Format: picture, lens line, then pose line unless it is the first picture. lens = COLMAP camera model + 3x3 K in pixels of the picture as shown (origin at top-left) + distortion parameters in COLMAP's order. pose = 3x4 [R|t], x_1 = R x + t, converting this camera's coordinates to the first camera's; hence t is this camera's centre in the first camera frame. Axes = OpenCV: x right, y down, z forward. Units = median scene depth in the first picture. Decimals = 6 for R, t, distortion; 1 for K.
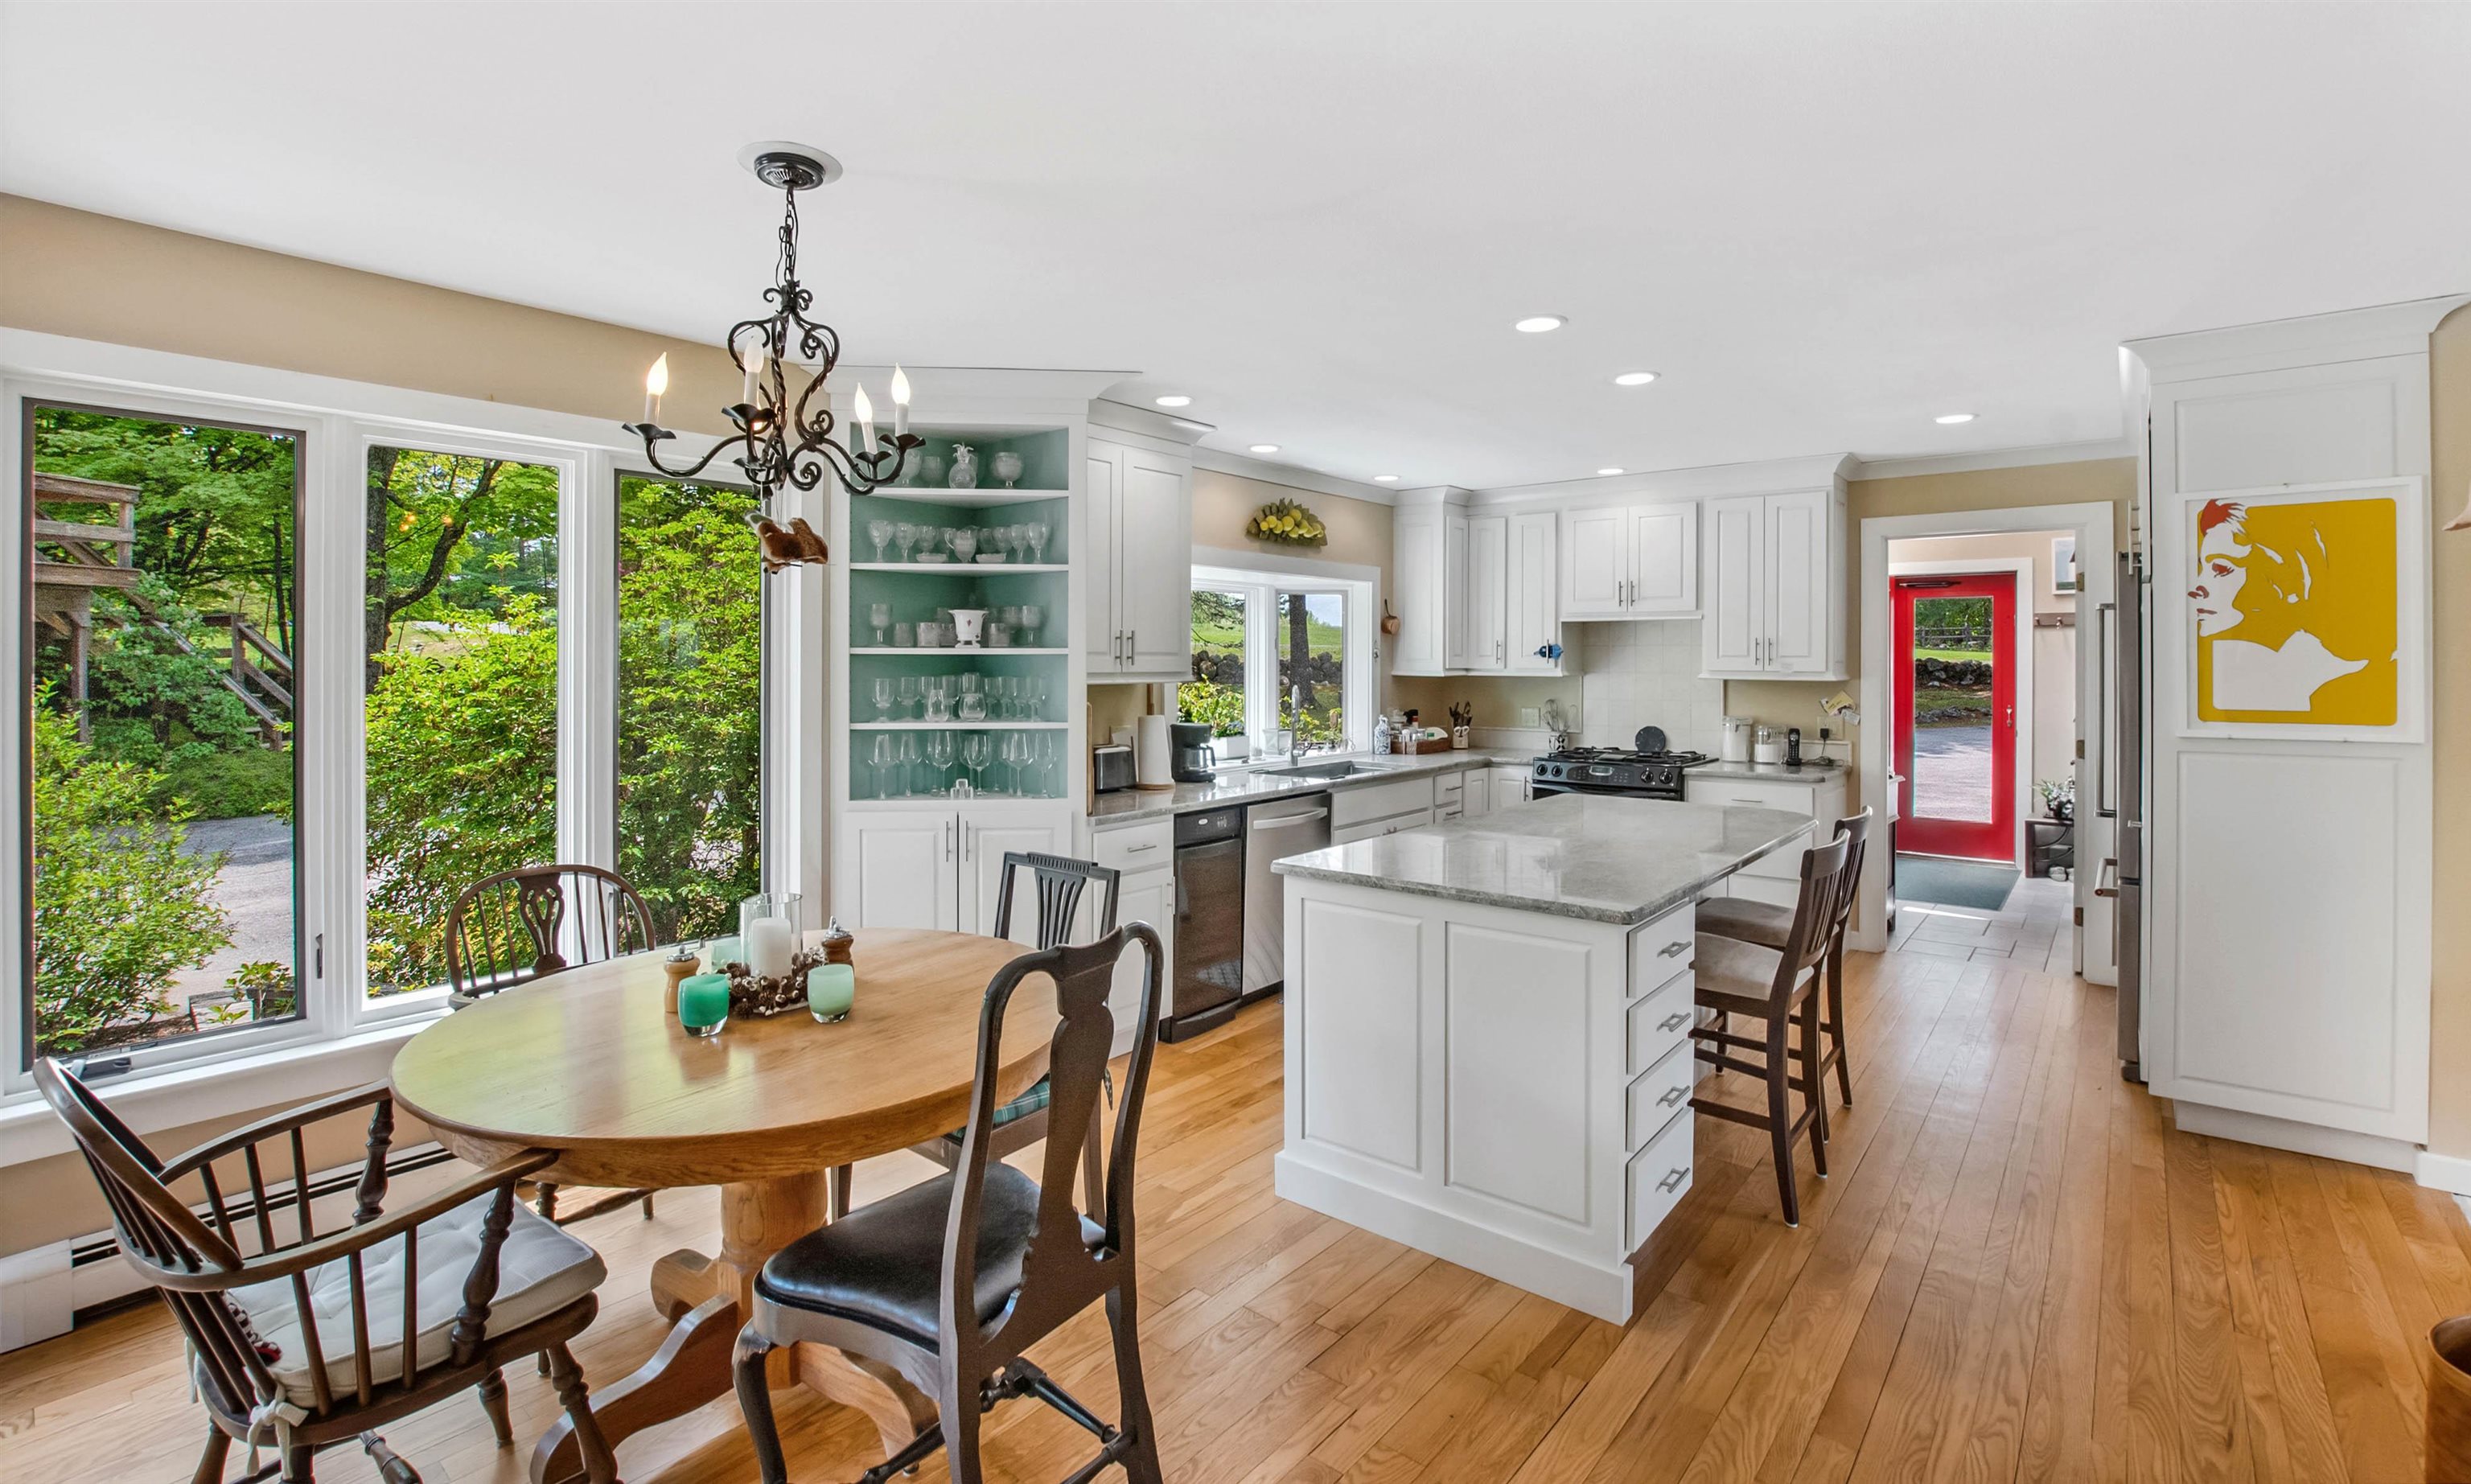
lens RADIAL K [[1130.1, 0, 1262.8], [0, 1130.1, 659.9], [0, 0, 1]] dist [0.002288, -0.000181]
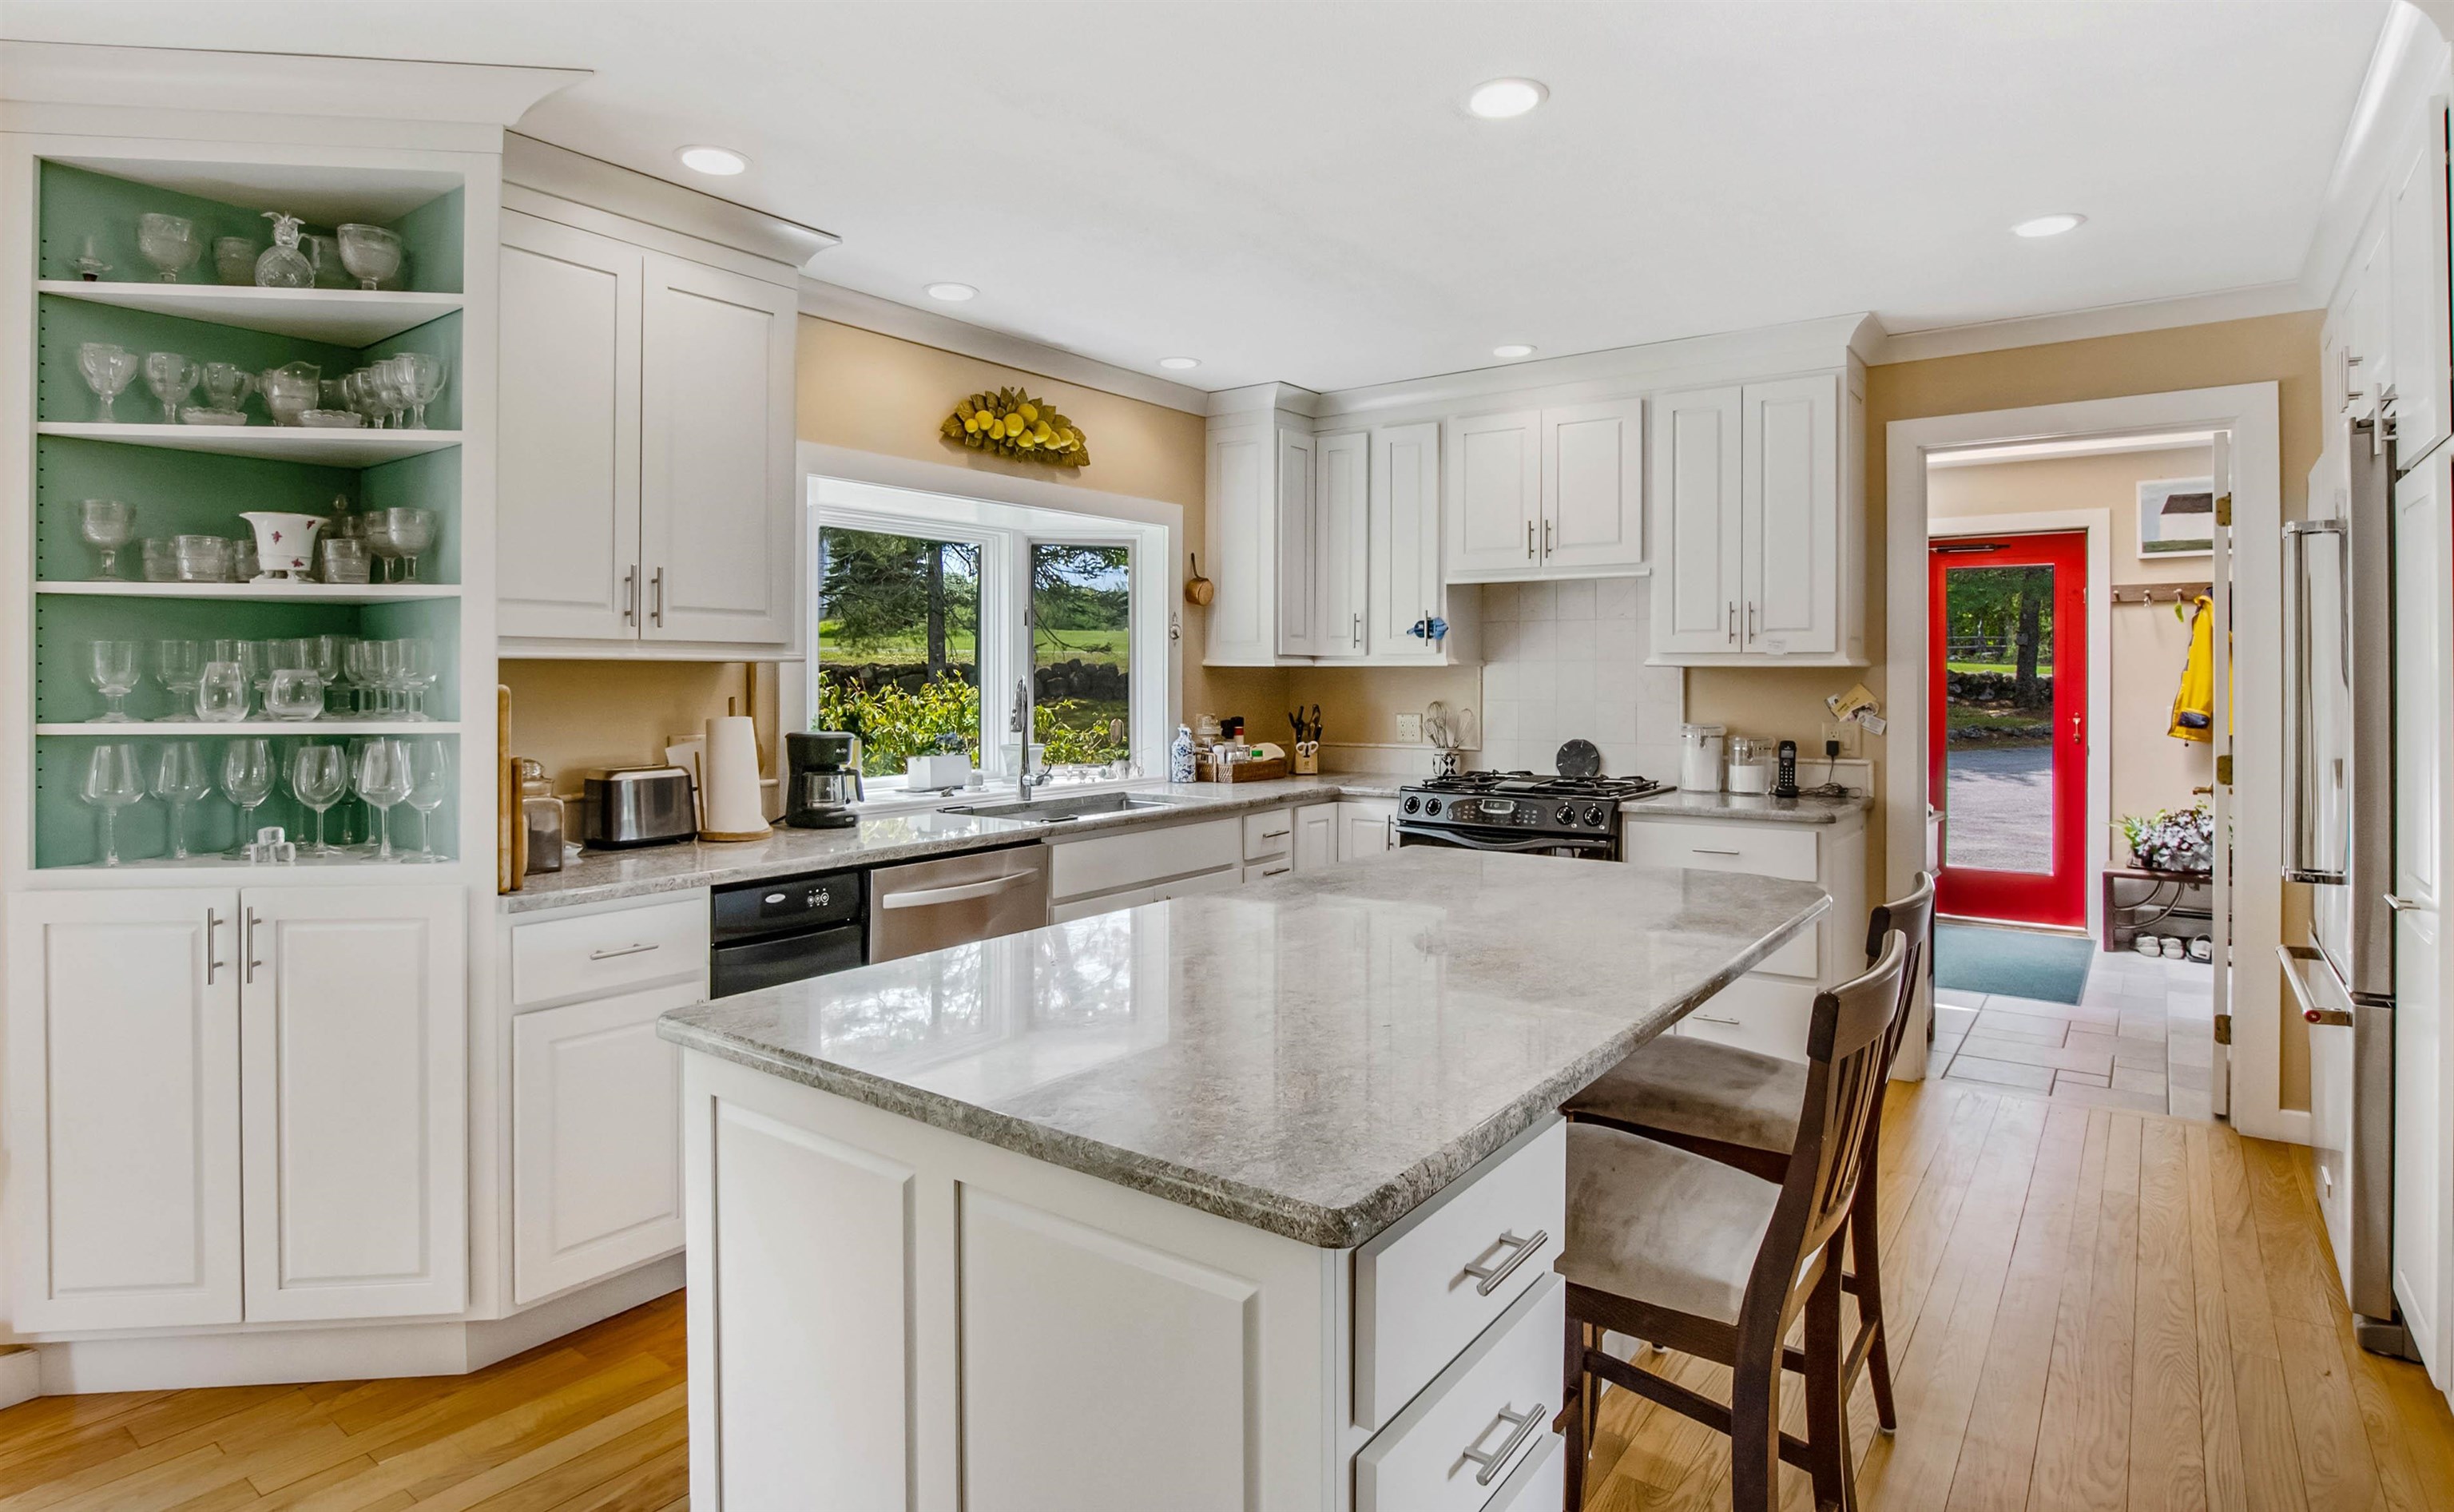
lens RADIAL K [[1267.8, 0, 1234.7], [0, 1267.8, 675.5], [0, 0, 1]] dist [-0.005732, 0.001431]
pose [[0.999565, -0.000163, 0.029483, 0.128615], [0.000261, 0.999994, -0.003307, 0.025491], [-0.029482, 0.003313, 0.999560, 0.276974]]
